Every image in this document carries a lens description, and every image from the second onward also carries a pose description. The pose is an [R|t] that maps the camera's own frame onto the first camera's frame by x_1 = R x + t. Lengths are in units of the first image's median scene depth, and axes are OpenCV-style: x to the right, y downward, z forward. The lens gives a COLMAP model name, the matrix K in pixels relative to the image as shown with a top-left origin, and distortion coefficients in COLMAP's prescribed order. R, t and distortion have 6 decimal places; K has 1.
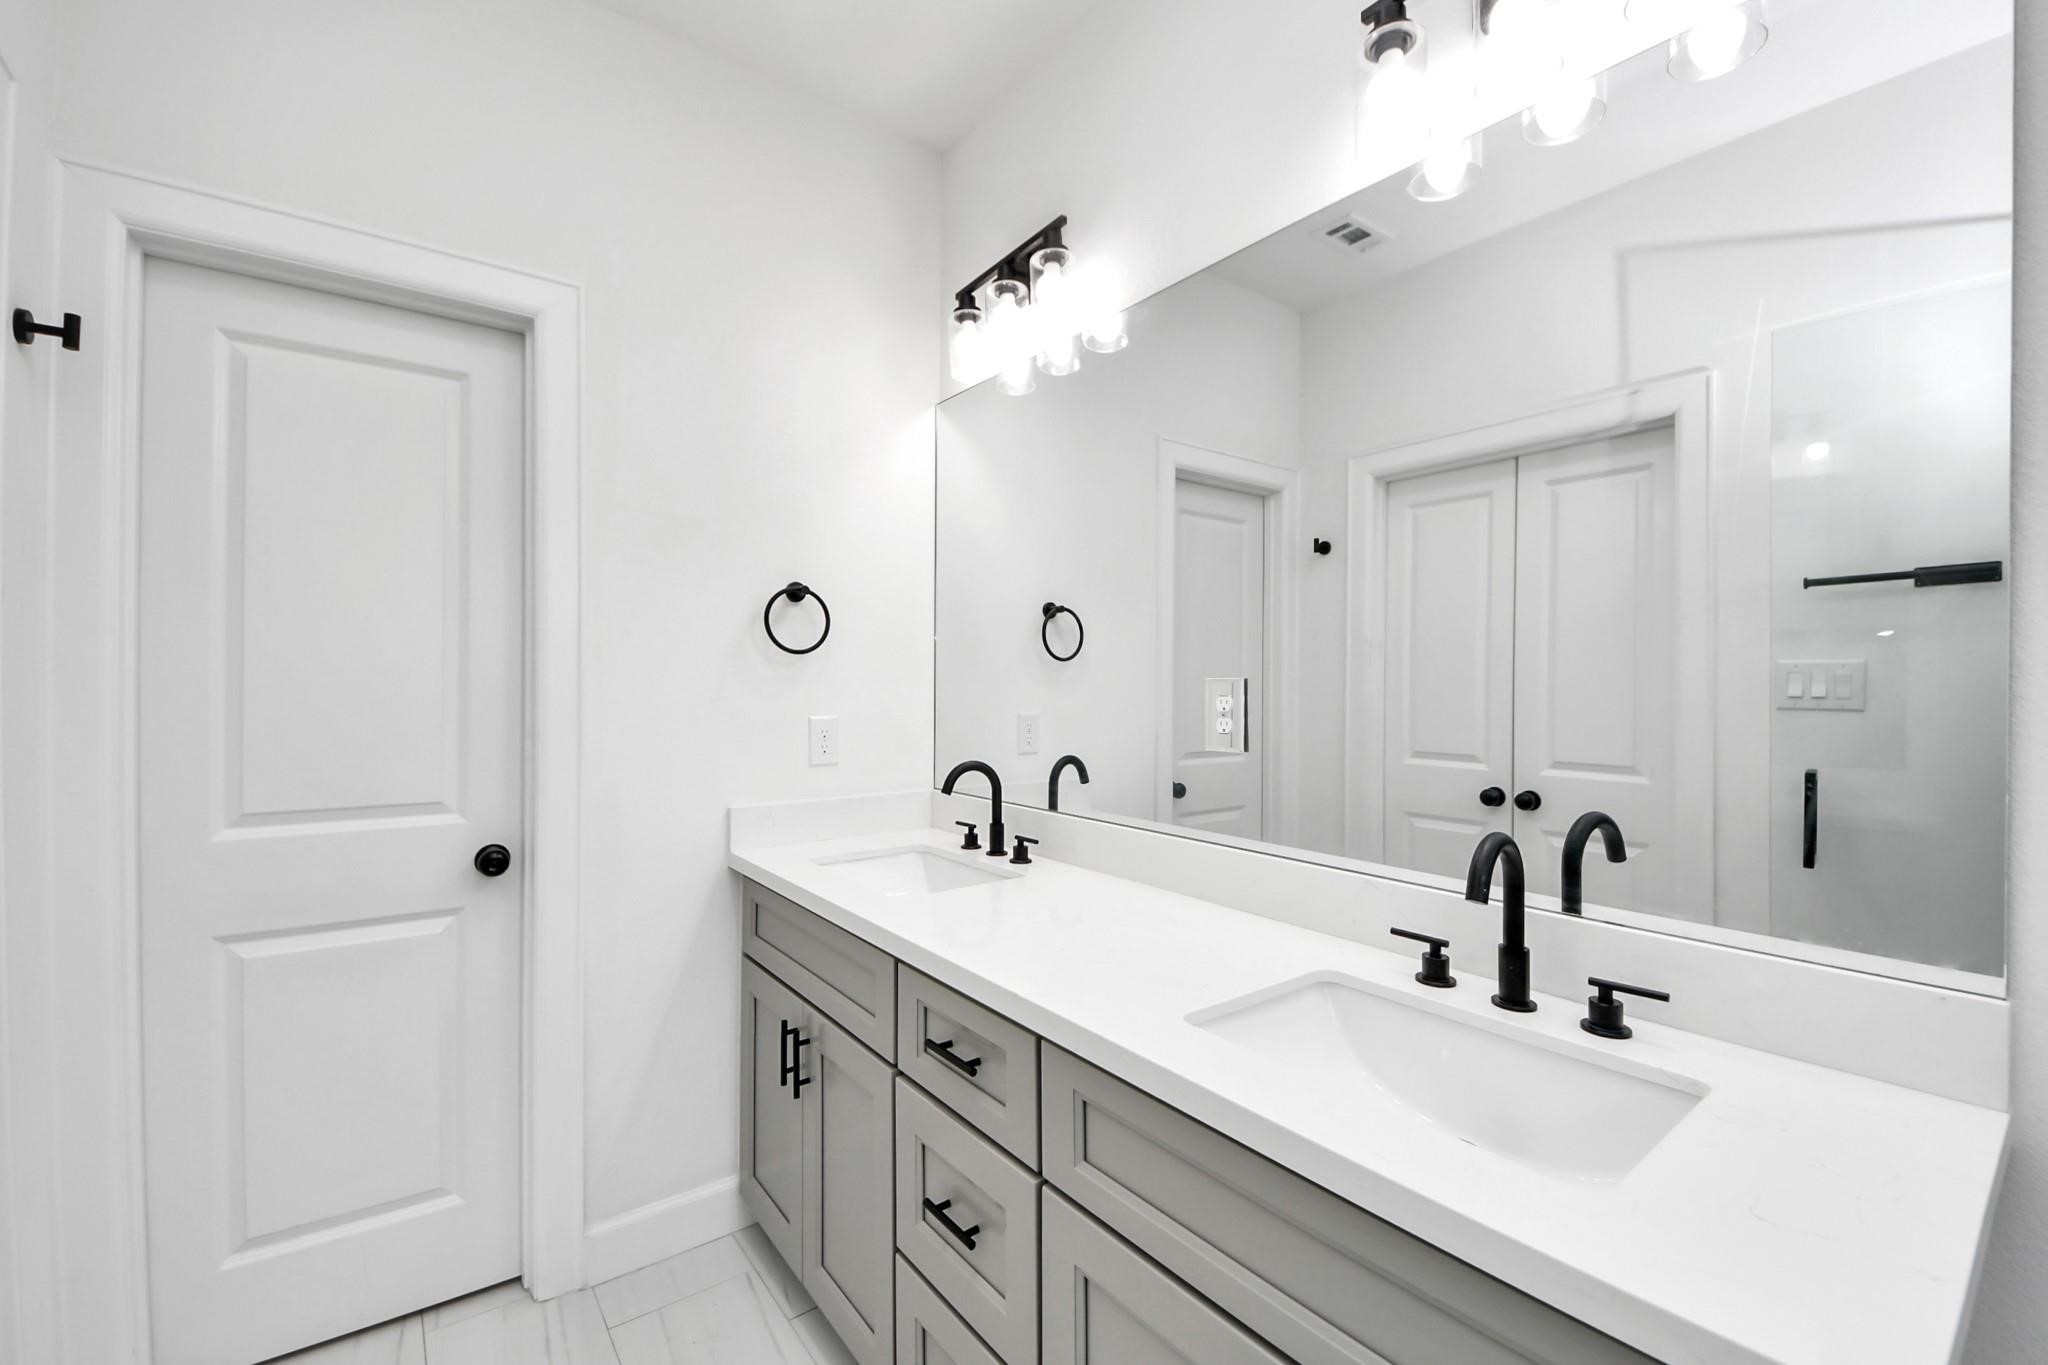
lens RADIAL K [[829.4, 0, 1024.0], [0, 829.4, 682.5], [0, 0, 1]] dist [0.001618, 0.000145]
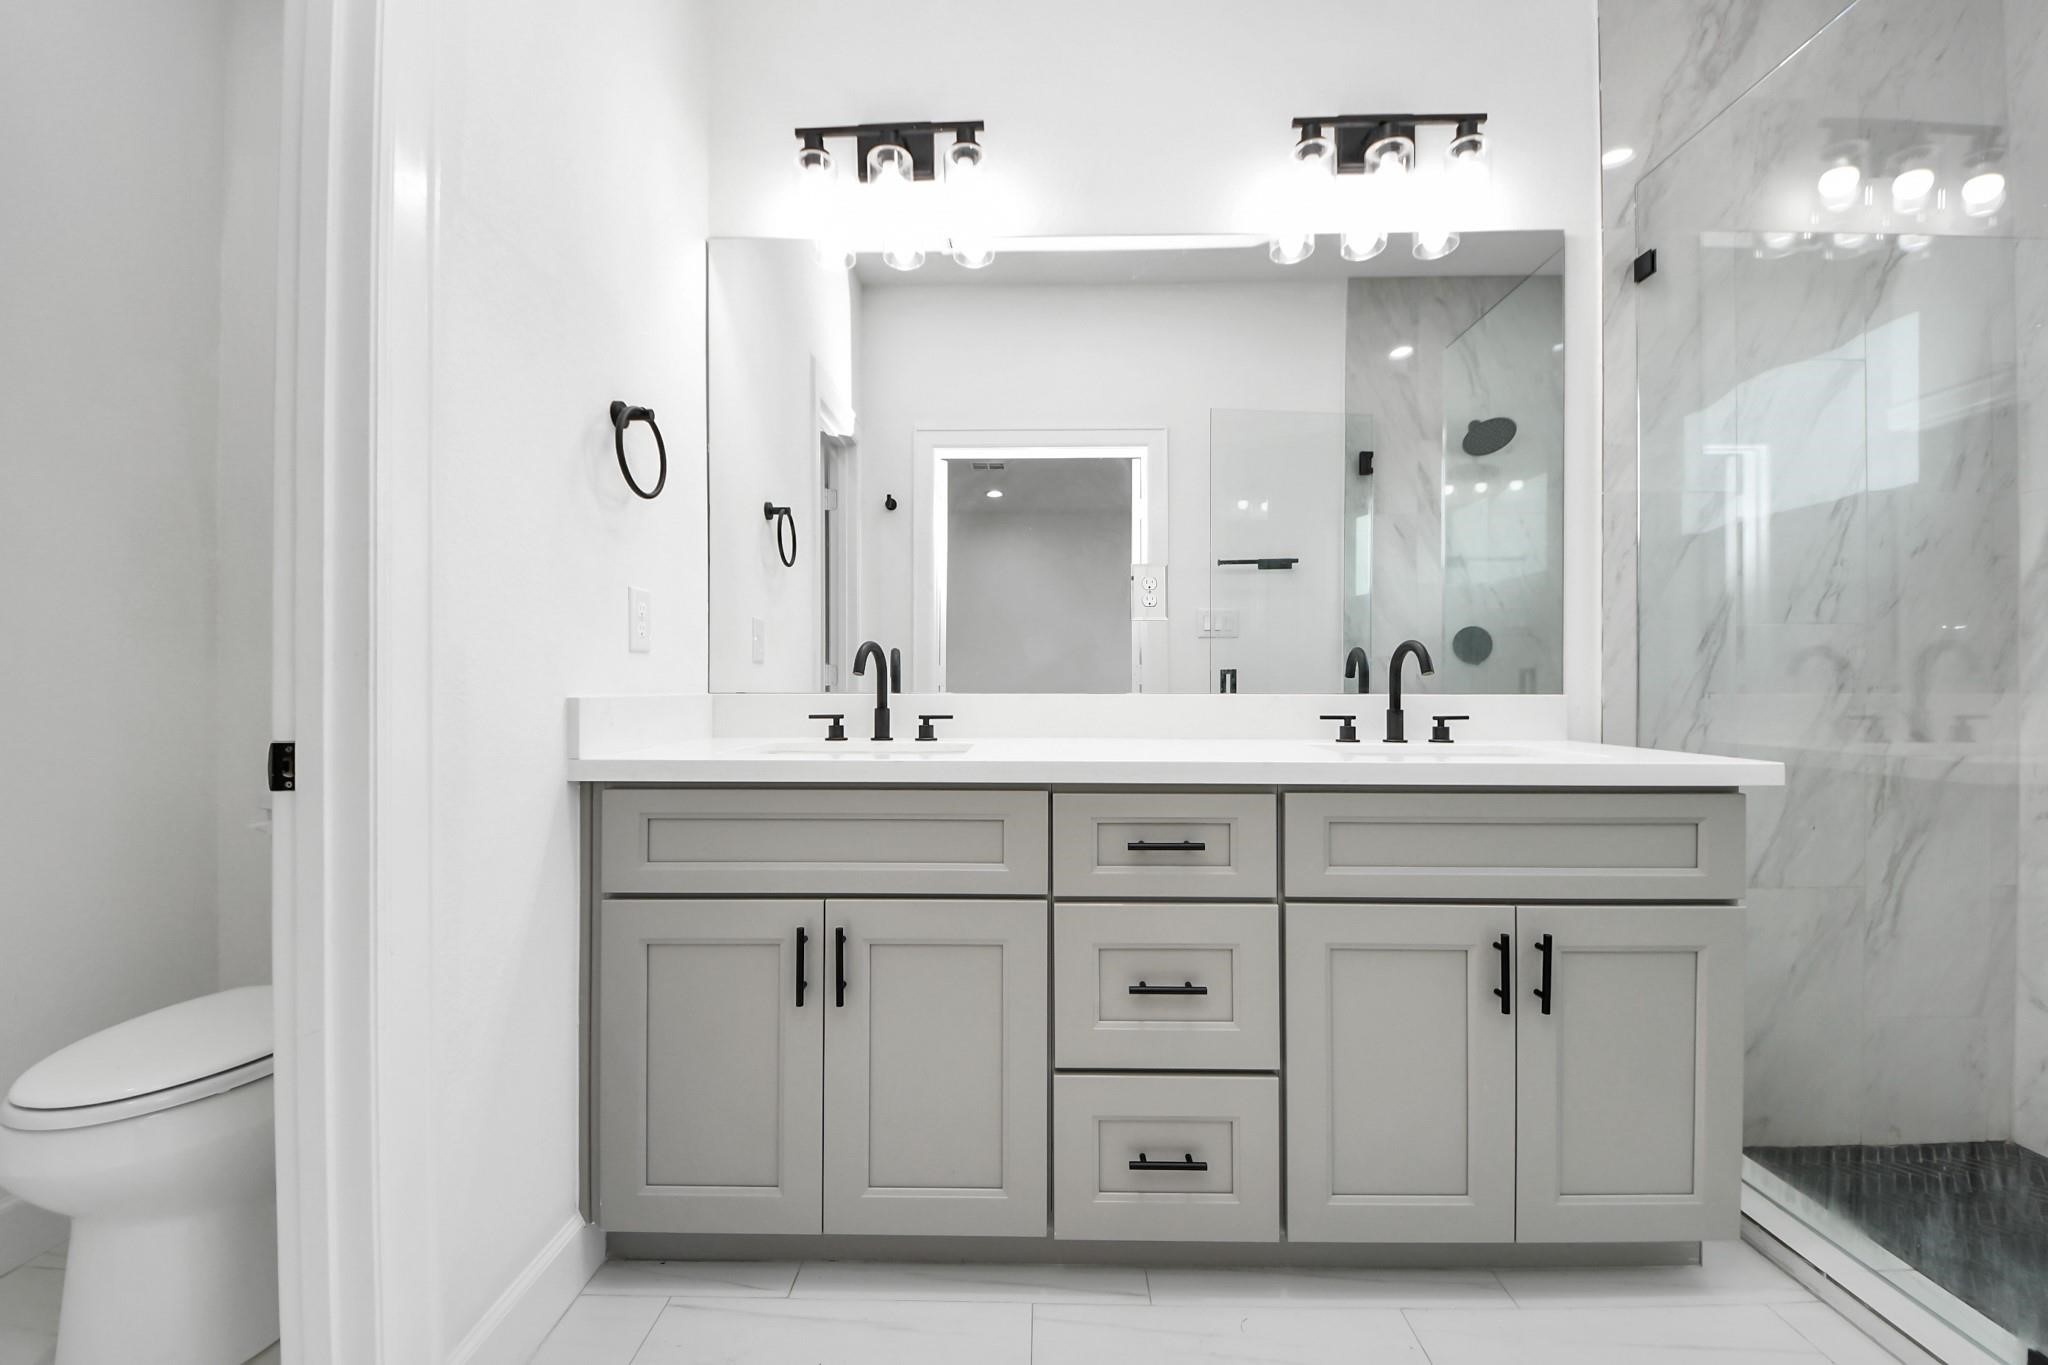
lens RADIAL K [[829.4, 0, 1024.0], [0, 829.4, 682.5], [0, 0, 1]] dist [0.001618, 0.000145]
pose [[0.615573, 0.004055, 0.788069, -1.262978], [-0.002301, 0.999992, -0.003347, 0.262264], [-0.788076, 0.000247, 0.615578, 0.517059]]
